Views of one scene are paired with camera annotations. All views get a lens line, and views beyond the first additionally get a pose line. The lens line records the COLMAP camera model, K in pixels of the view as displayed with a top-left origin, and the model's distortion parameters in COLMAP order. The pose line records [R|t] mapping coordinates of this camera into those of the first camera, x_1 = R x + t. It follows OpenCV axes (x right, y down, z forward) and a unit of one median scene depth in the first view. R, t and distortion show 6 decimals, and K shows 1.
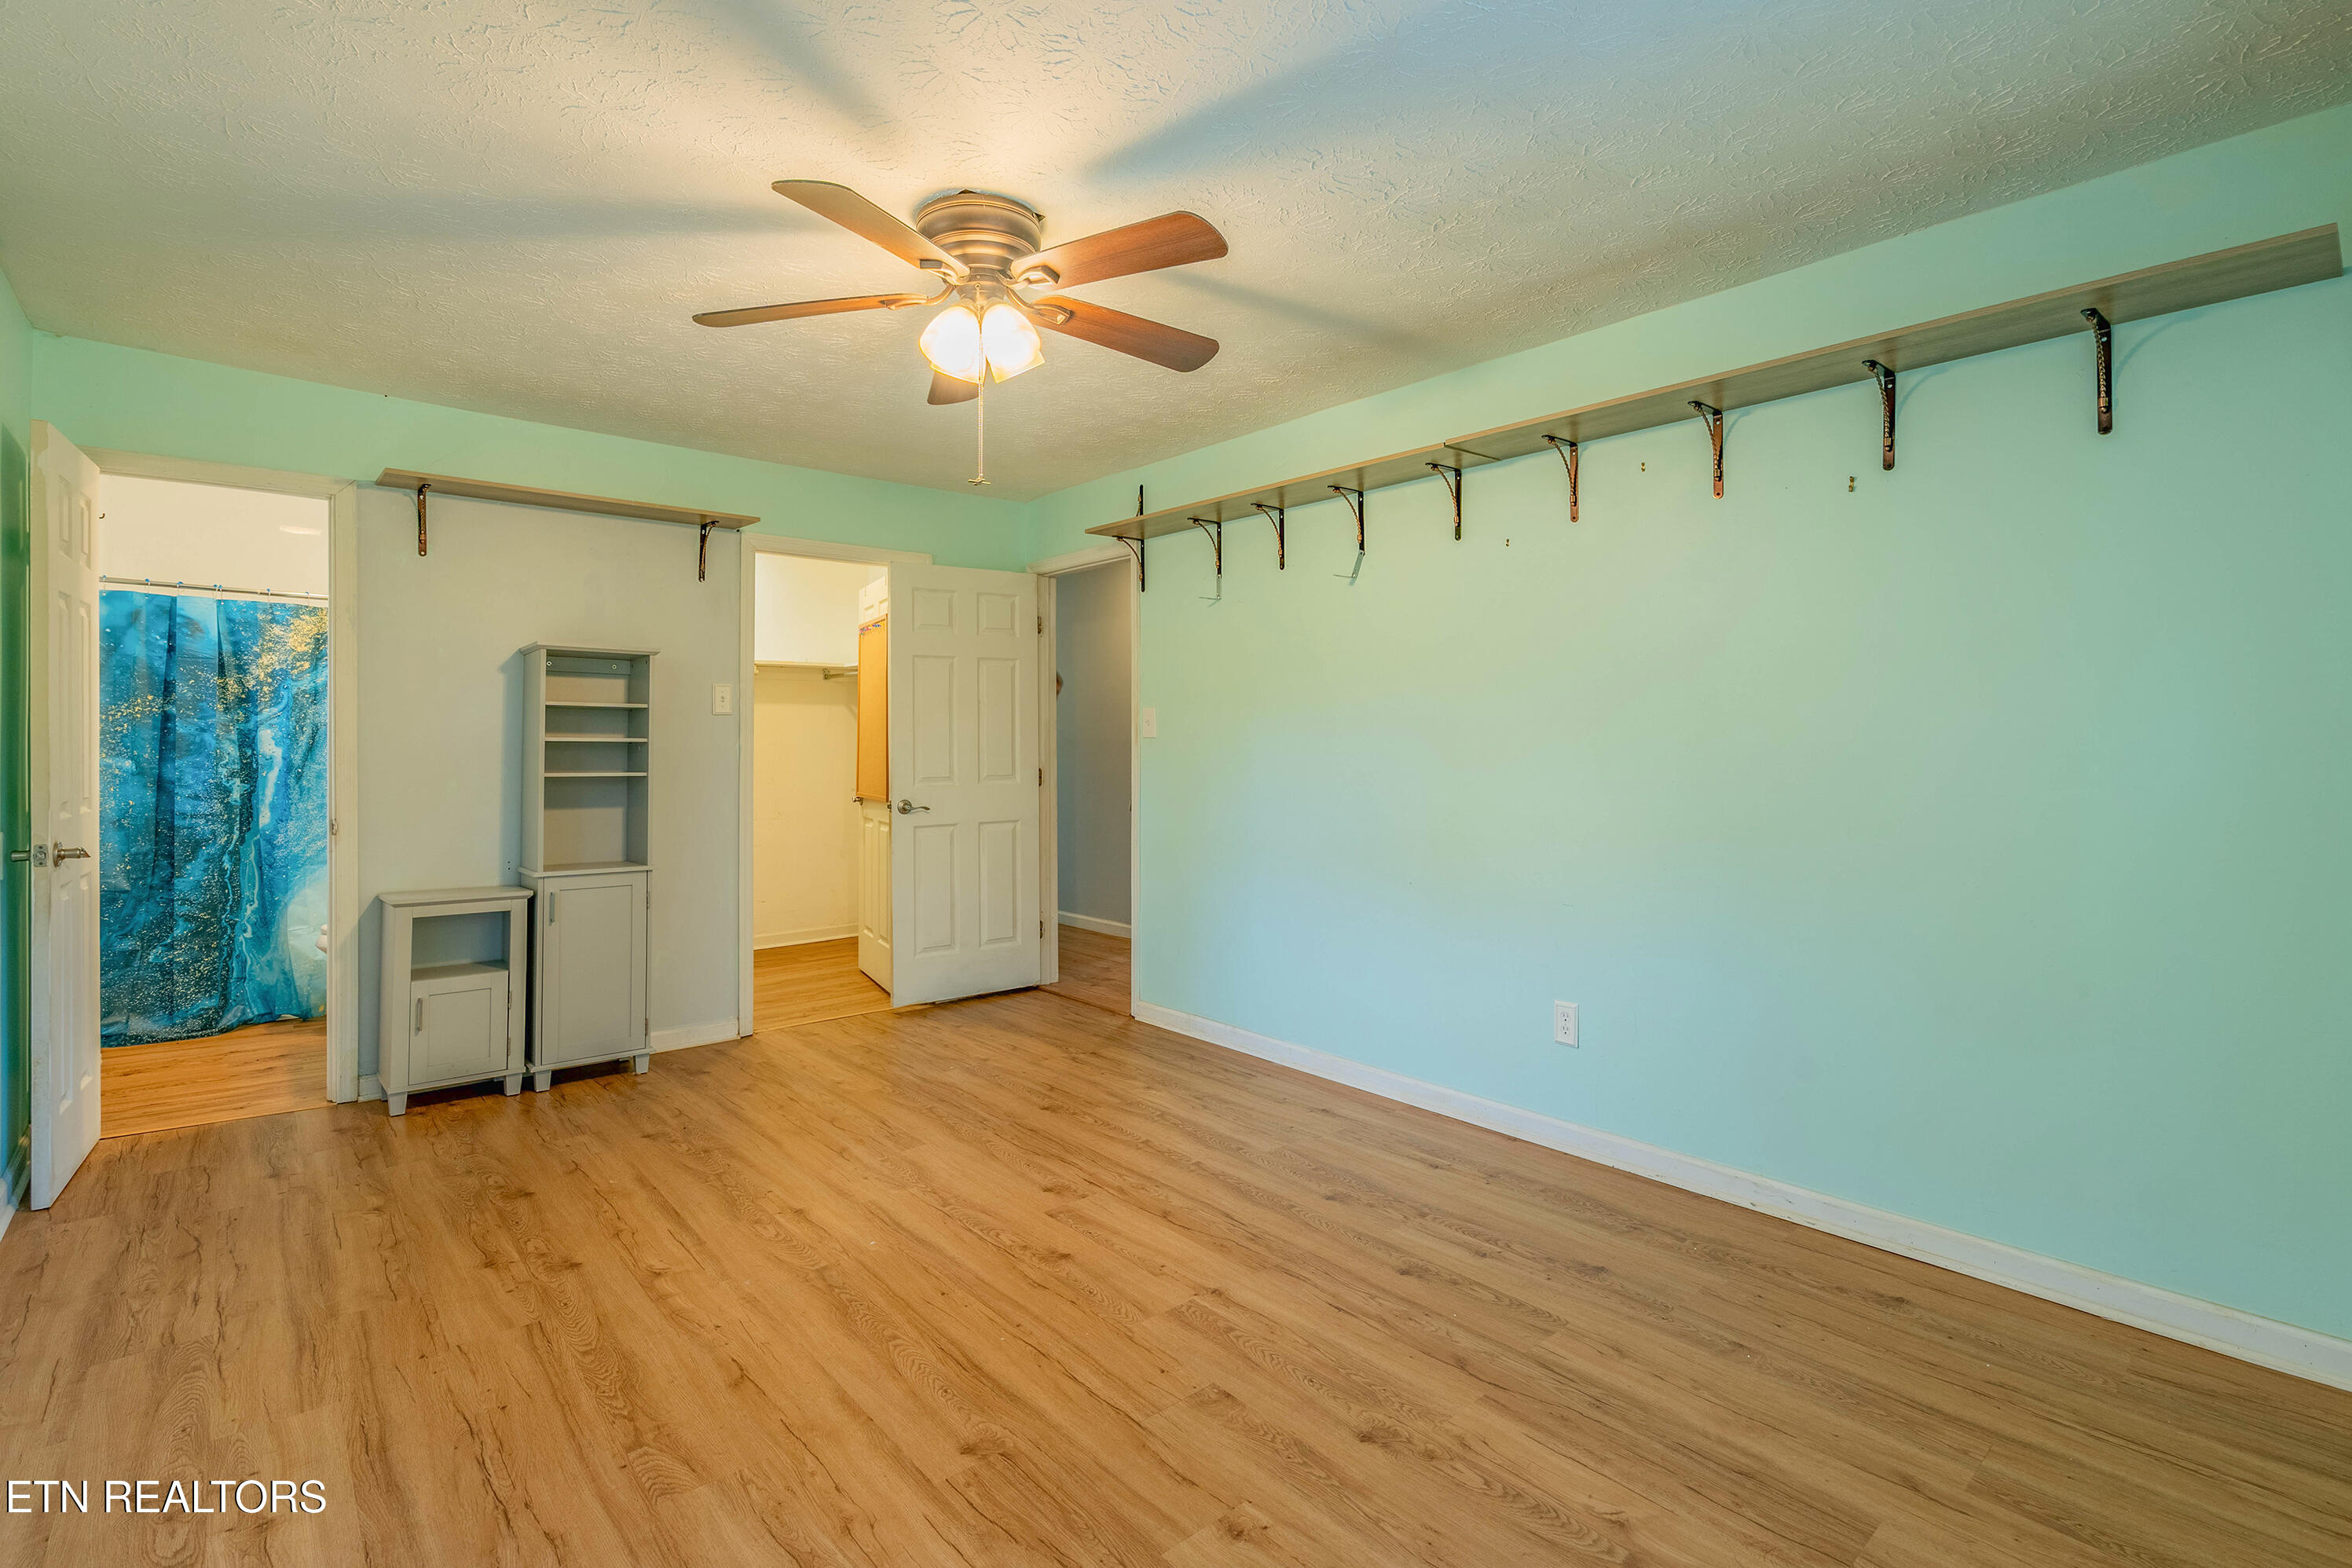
lens RADIAL K [[1070.9, 0, 1174.6], [0, 1070.9, 772.7], [0, 0, 1]] dist [-0.003232, 0.000202]
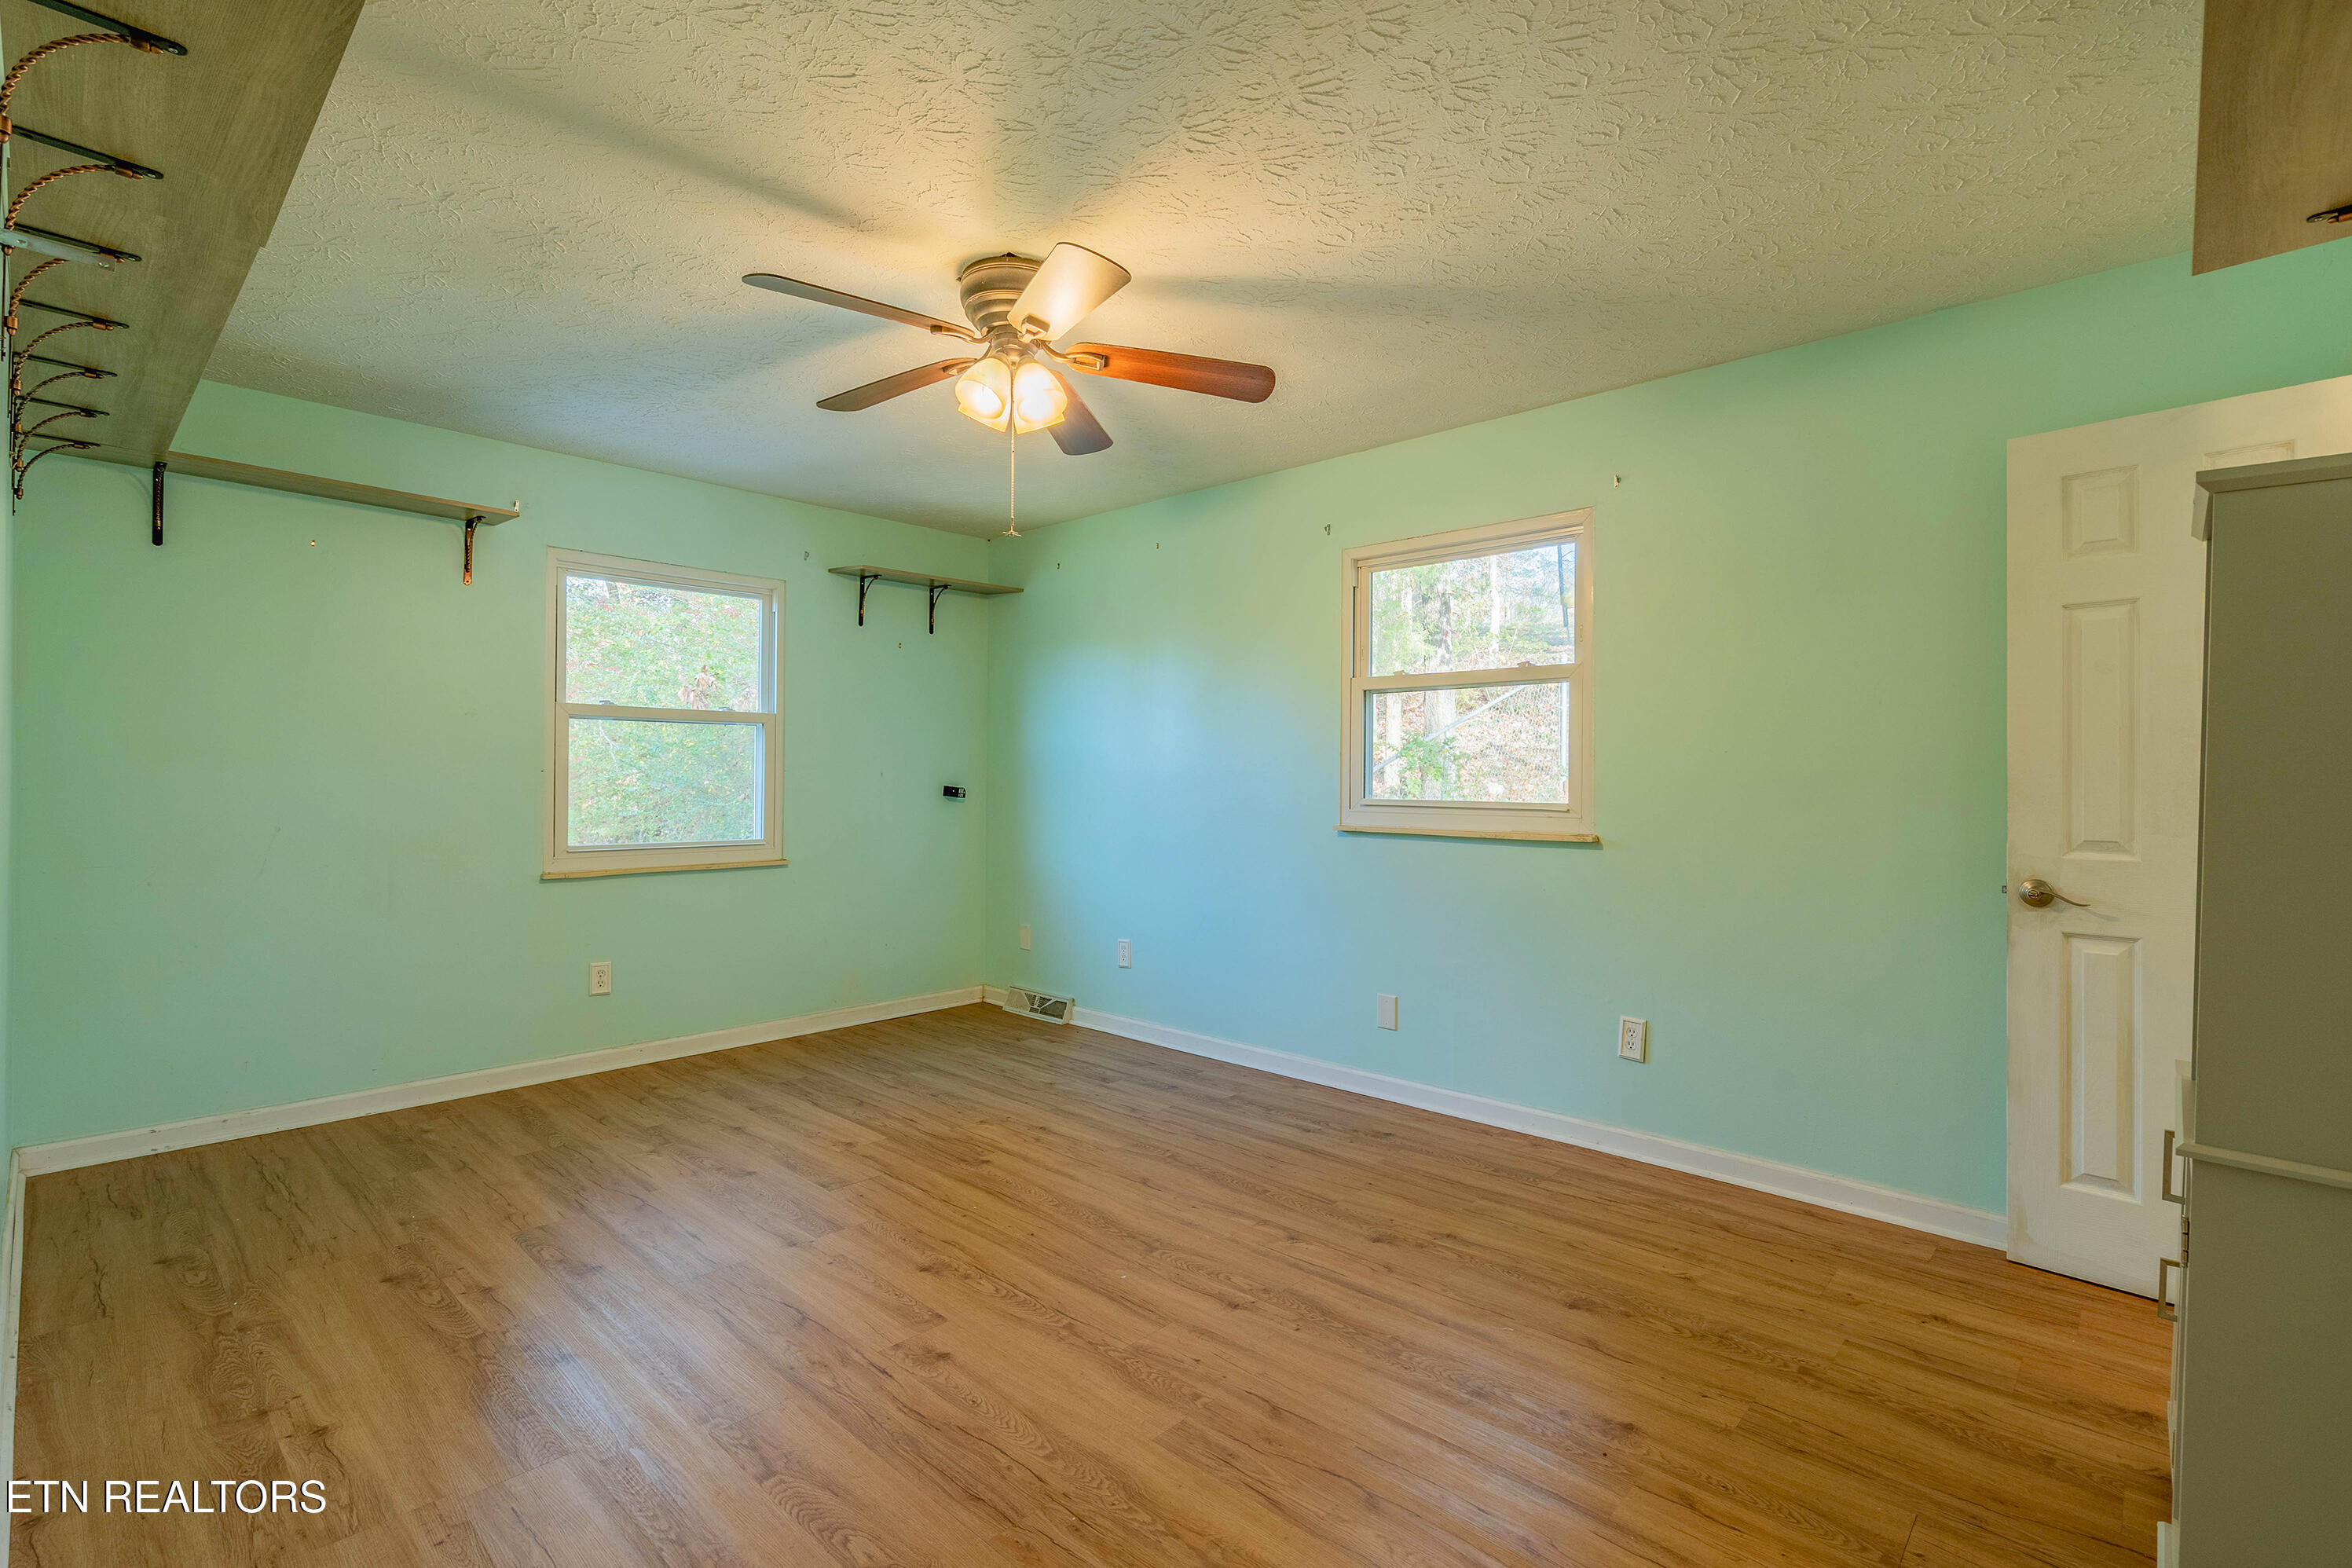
lens RADIAL K [[1070.9, 0, 1174.6], [0, 1070.9, 772.7], [0, 0, 1]] dist [-0.003232, 0.000202]
pose [[-0.994700, -0.007275, -0.102558, -0.235852], [-0.009833, 0.999653, 0.024457, -0.048948], [0.102344, 0.025335, -0.994426, 2.069395]]
